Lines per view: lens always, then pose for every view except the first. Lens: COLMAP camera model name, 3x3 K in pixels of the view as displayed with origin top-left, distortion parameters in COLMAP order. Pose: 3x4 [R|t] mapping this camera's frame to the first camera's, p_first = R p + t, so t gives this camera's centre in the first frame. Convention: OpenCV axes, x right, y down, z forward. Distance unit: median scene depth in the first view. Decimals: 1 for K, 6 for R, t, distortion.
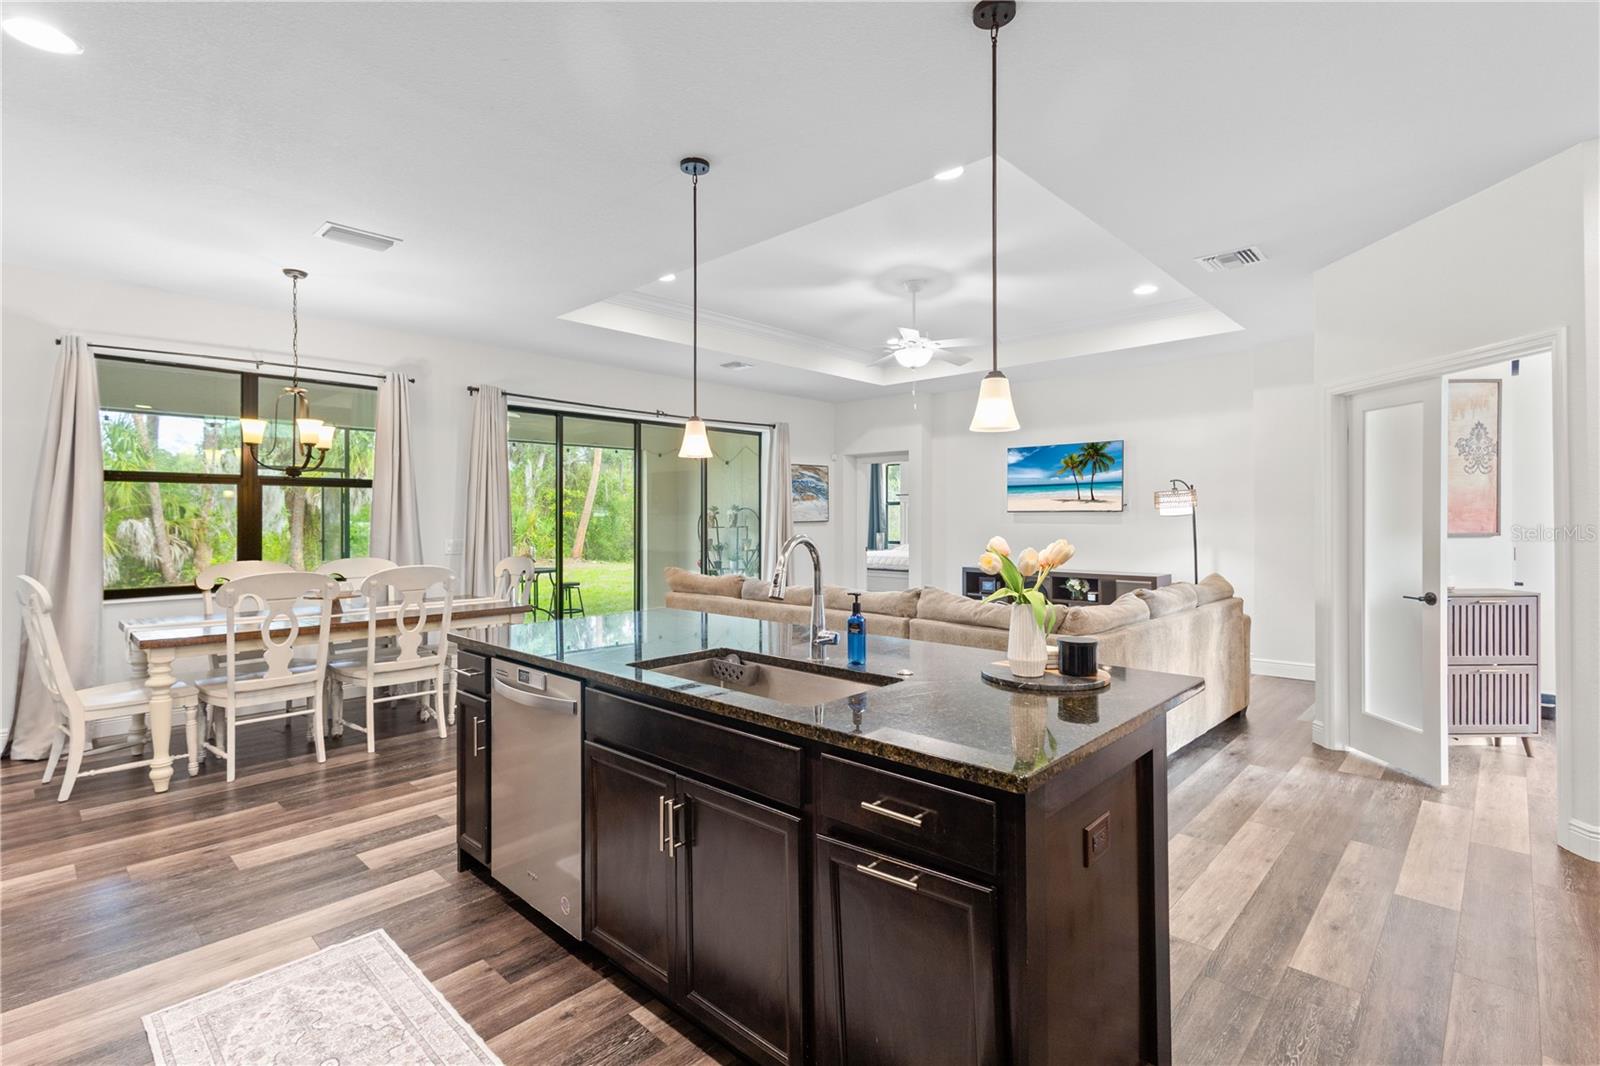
lens RADIAL K [[745.0, 0, 795.1], [0, 745.0, 515.5], [0, 0, 1]] dist [0.010258, -0.000284]
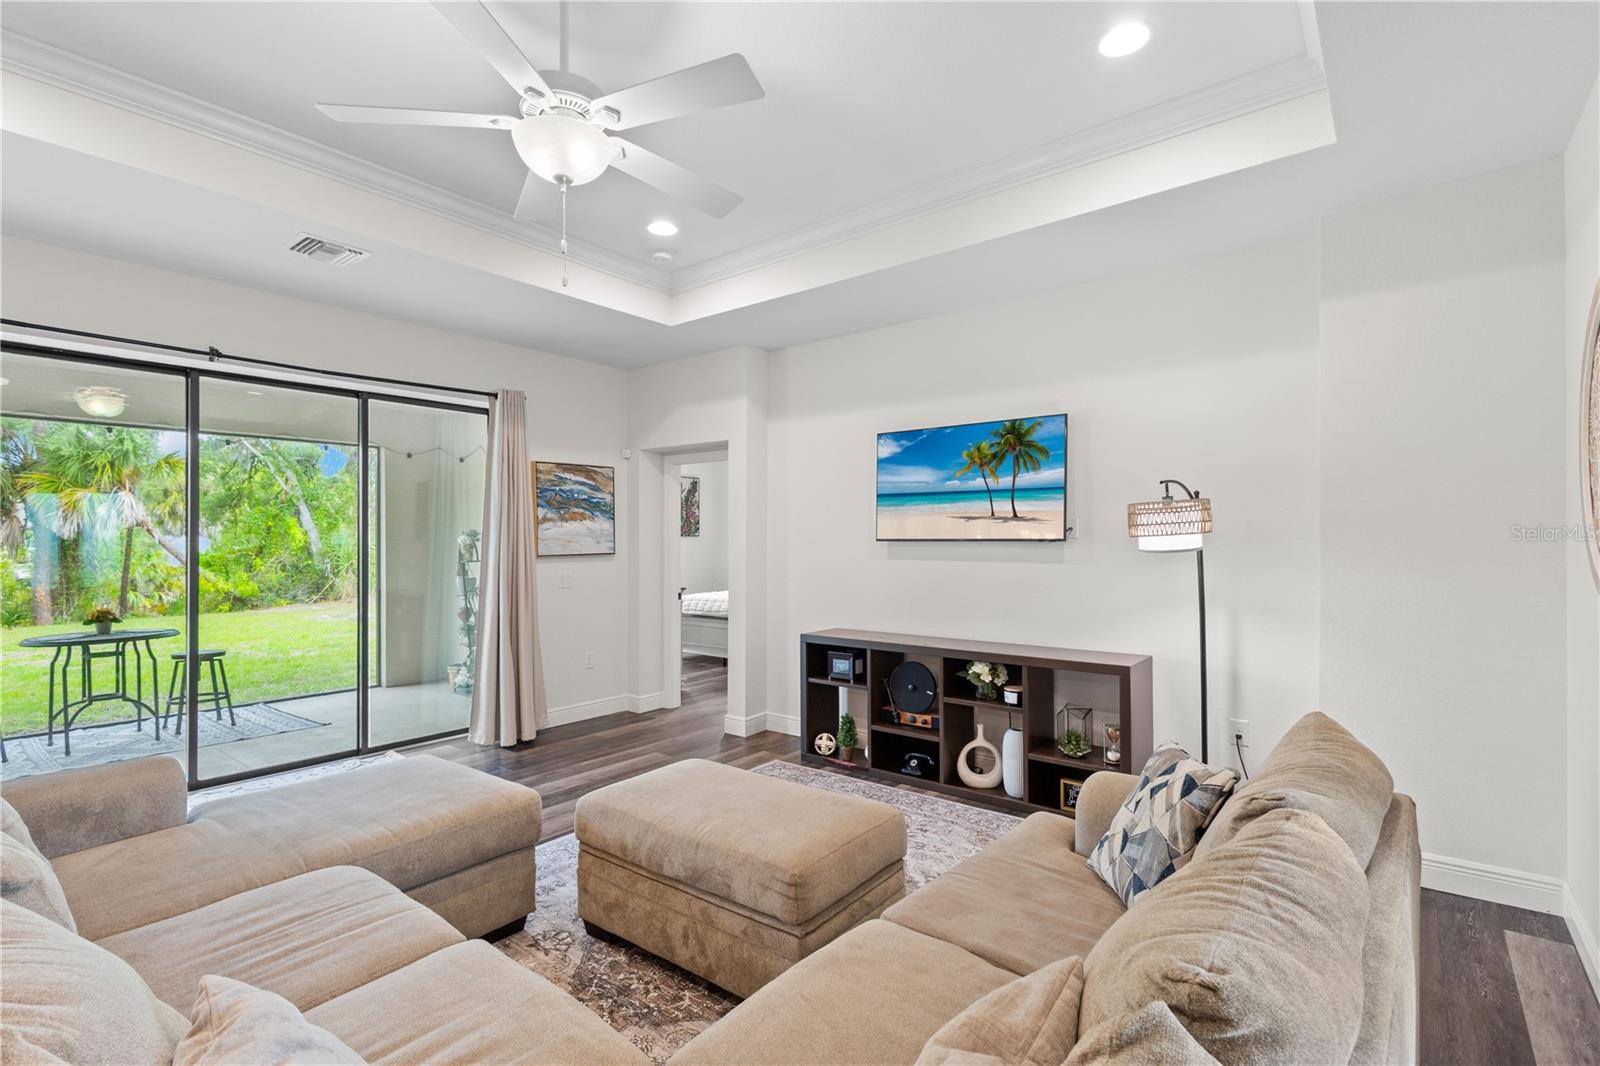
lens RADIAL K [[741.7, 0, 801.7], [0, 741.7, 533.3], [0, 0, 1]] dist [0.009990, -0.000339]
pose [[0.996222, 0.000789, 0.086837, 0.336138], [-0.000182, 0.999975, -0.007003, -0.012105], [-0.086840, 0.006961, 0.996198, 0.802574]]
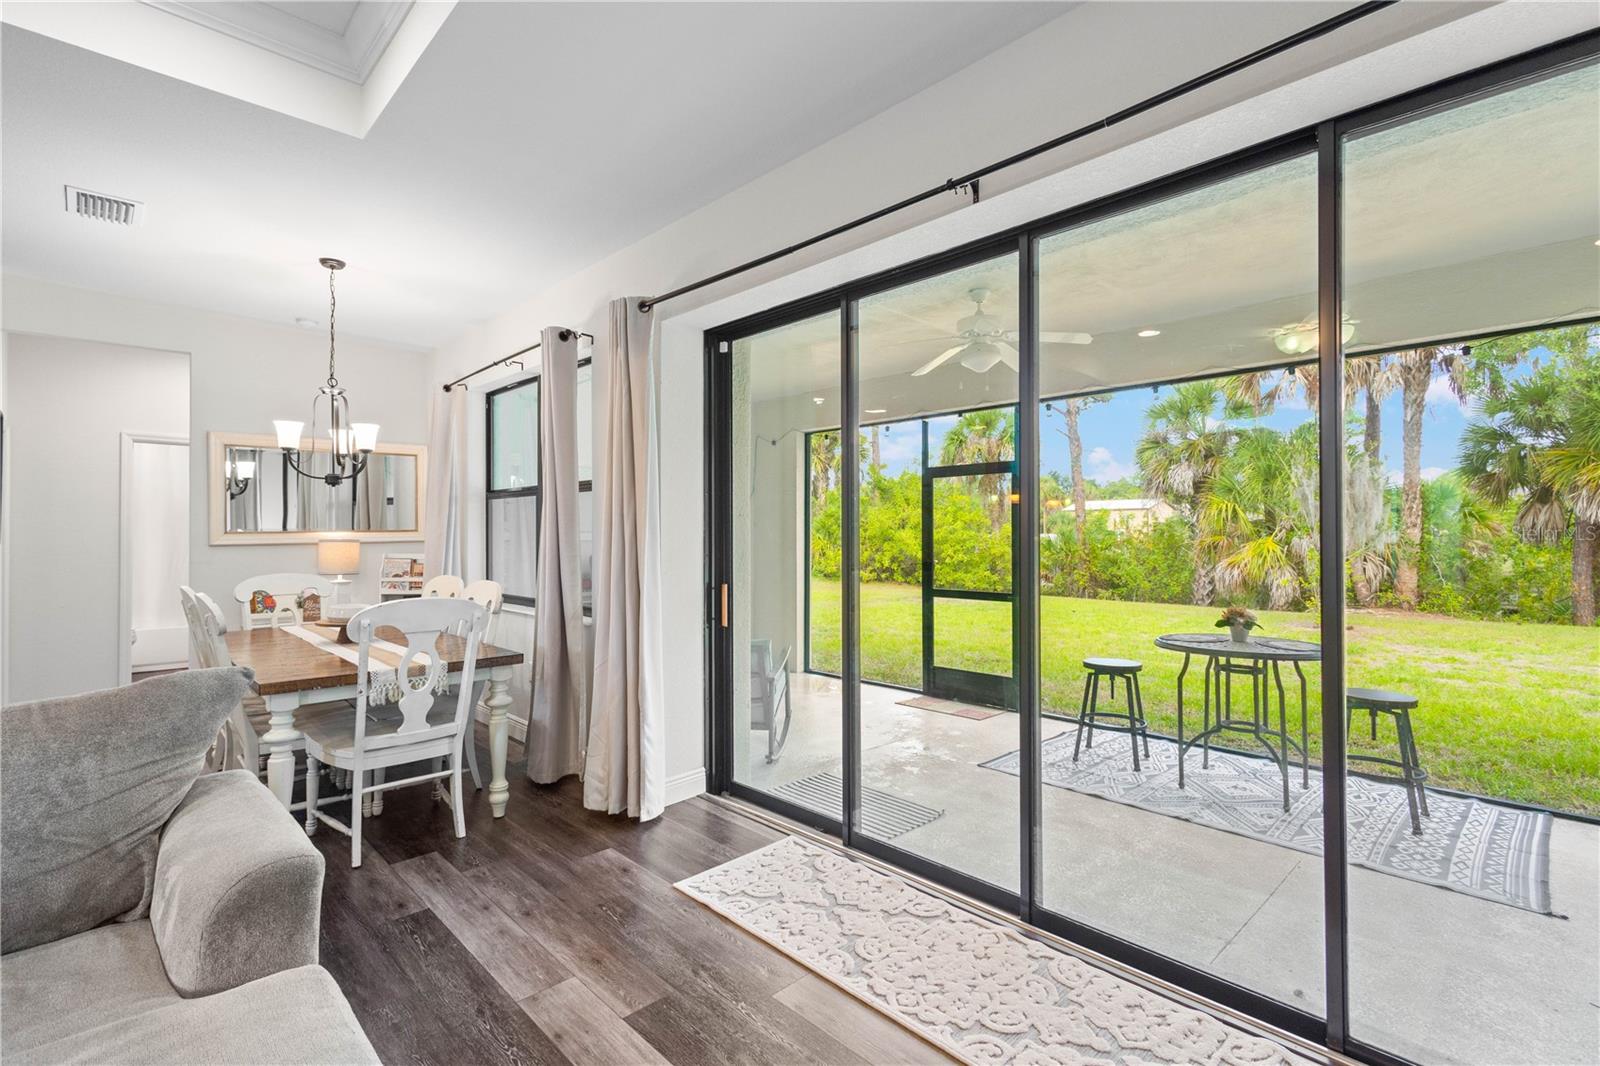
lens RADIAL K [[738.4, 0, 797.3], [0, 738.4, 527.1], [0, 0, 1]] dist [0.011048, -0.000367]
pose [[-0.046451, -0.006487, -0.998900, 0.226812], [0.005727, 0.999961, -0.006760, 0.008245], [0.998904, -0.006034, -0.046412, 1.707841]]
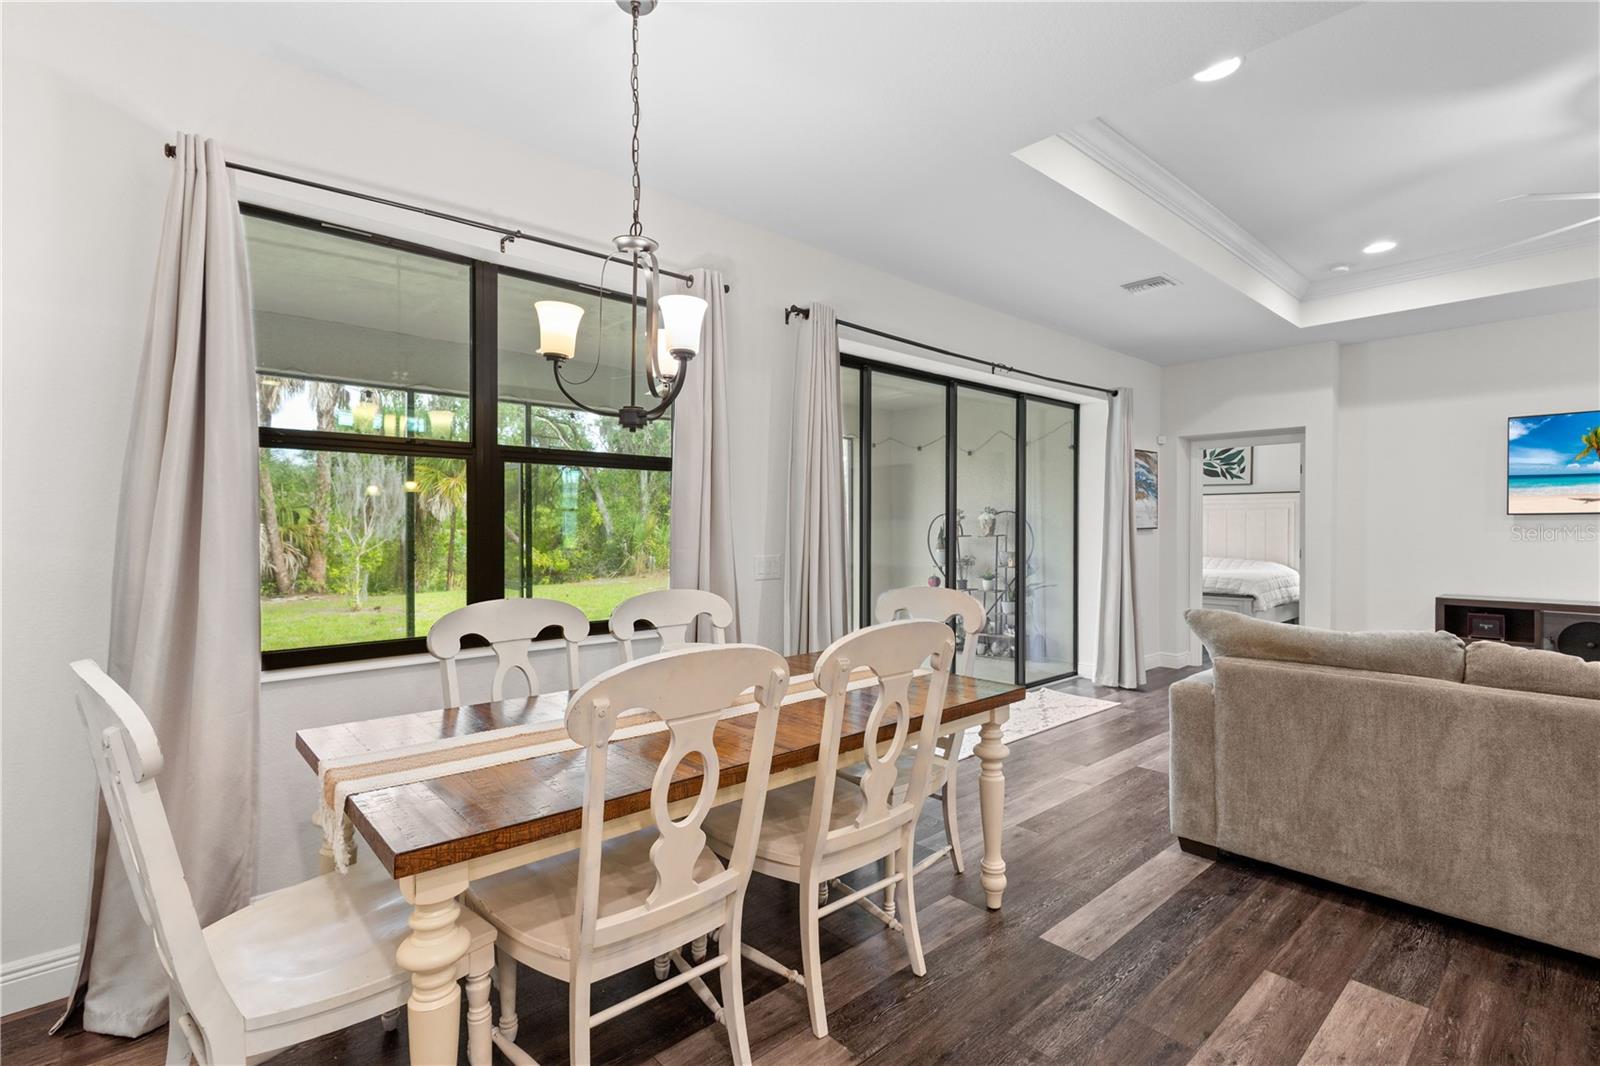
lens RADIAL K [[741.7, 0, 801.7], [0, 741.7, 533.3], [0, 0, 1]] dist [0.009990, -0.000339]
pose [[0.997233, 0.003213, -0.074267, -0.559807], [-0.002297, 0.999920, 0.012426, 0.009584], [0.074301, -0.012221, 0.997161, 0.569291]]
